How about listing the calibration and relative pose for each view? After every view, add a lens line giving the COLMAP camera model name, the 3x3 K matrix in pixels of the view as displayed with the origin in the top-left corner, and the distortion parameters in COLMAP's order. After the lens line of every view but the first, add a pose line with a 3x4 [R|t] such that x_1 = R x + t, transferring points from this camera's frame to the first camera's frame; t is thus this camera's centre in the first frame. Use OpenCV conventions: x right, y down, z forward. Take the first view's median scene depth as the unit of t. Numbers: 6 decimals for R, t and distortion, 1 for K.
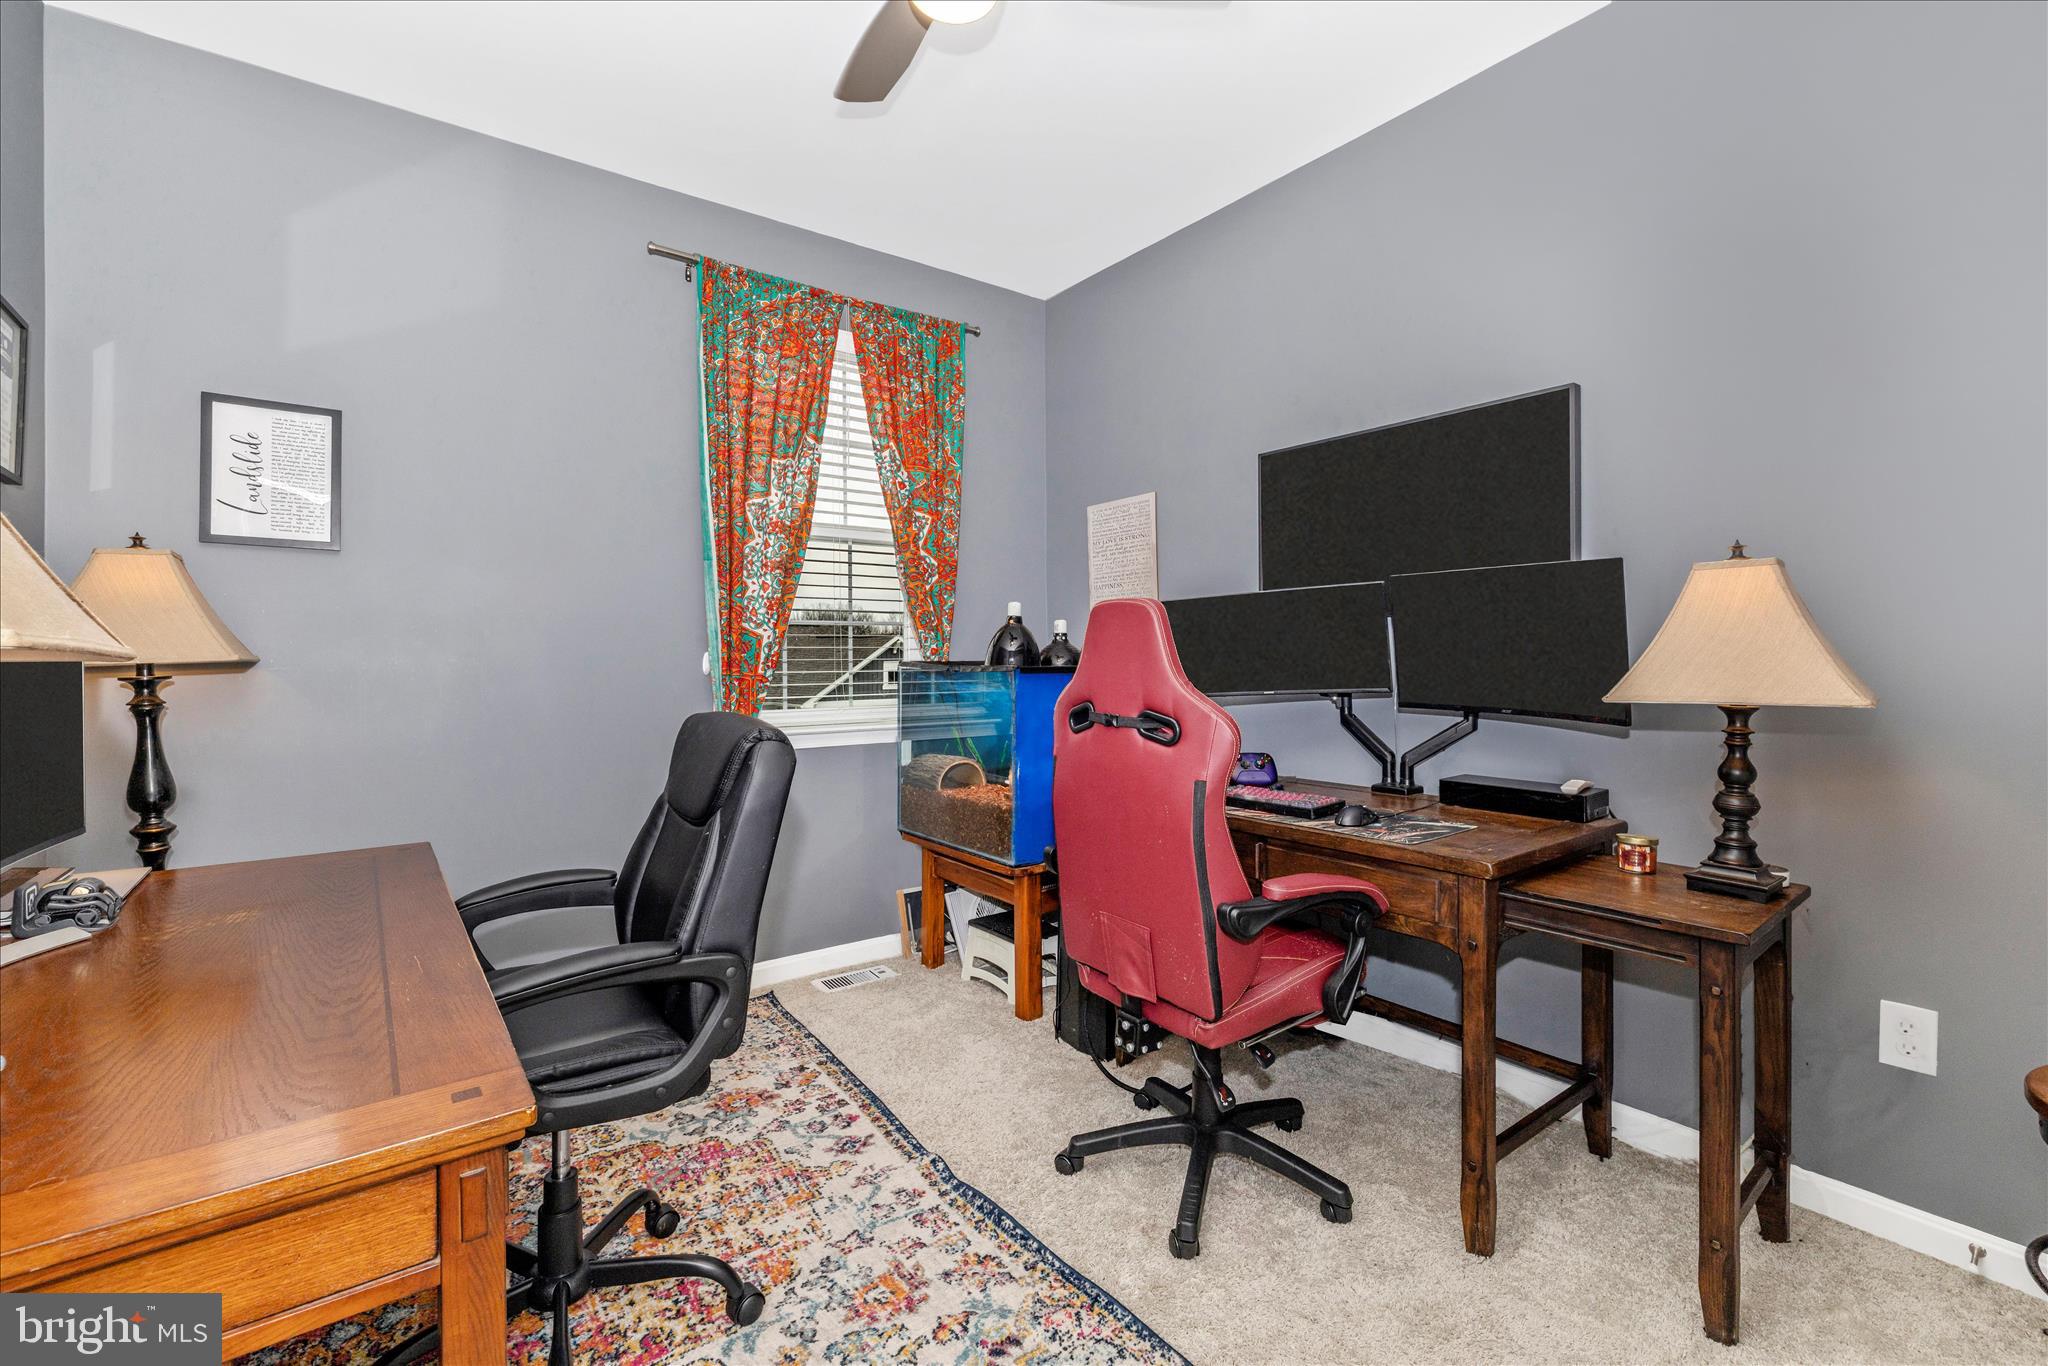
lens RADIAL K [[894.1, 0, 1029.2], [0, 894.1, 639.0], [0, 0, 1]] dist [-0.001995, 0.000071]
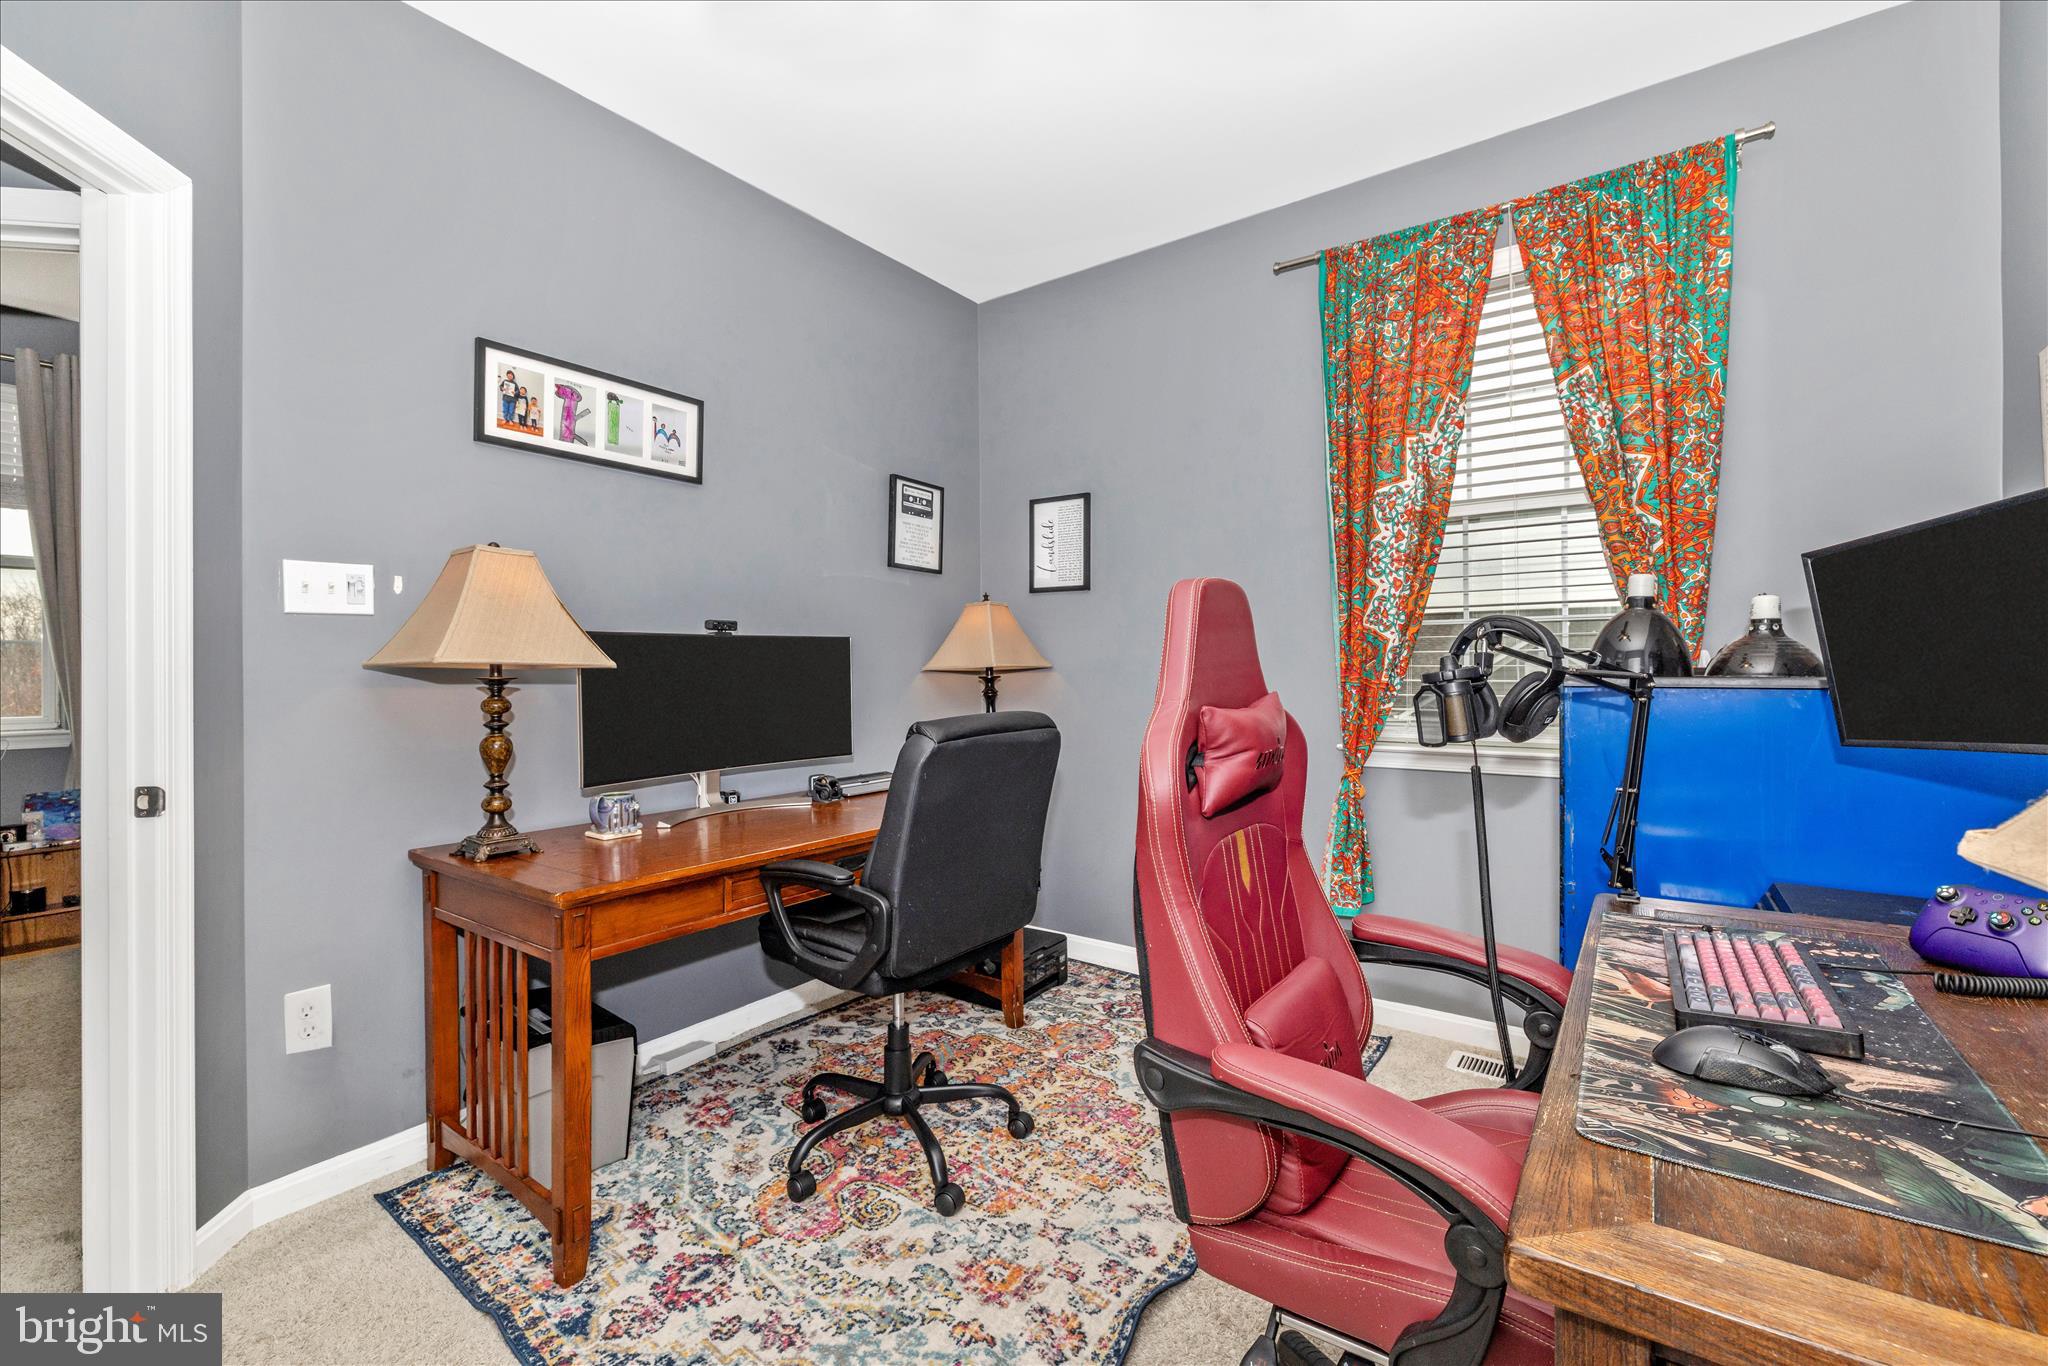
lens RADIAL K [[879.9, 0, 1031.1], [0, 879.9, 659.7], [0, 0, 1]] dist [-0.001024, 0.000212]
pose [[0.288588, -0.007791, -0.957422, 0.442304], [0.021020, 0.999777, -0.001799, 0.010616], [0.957222, -0.019606, 0.288688, 0.401123]]
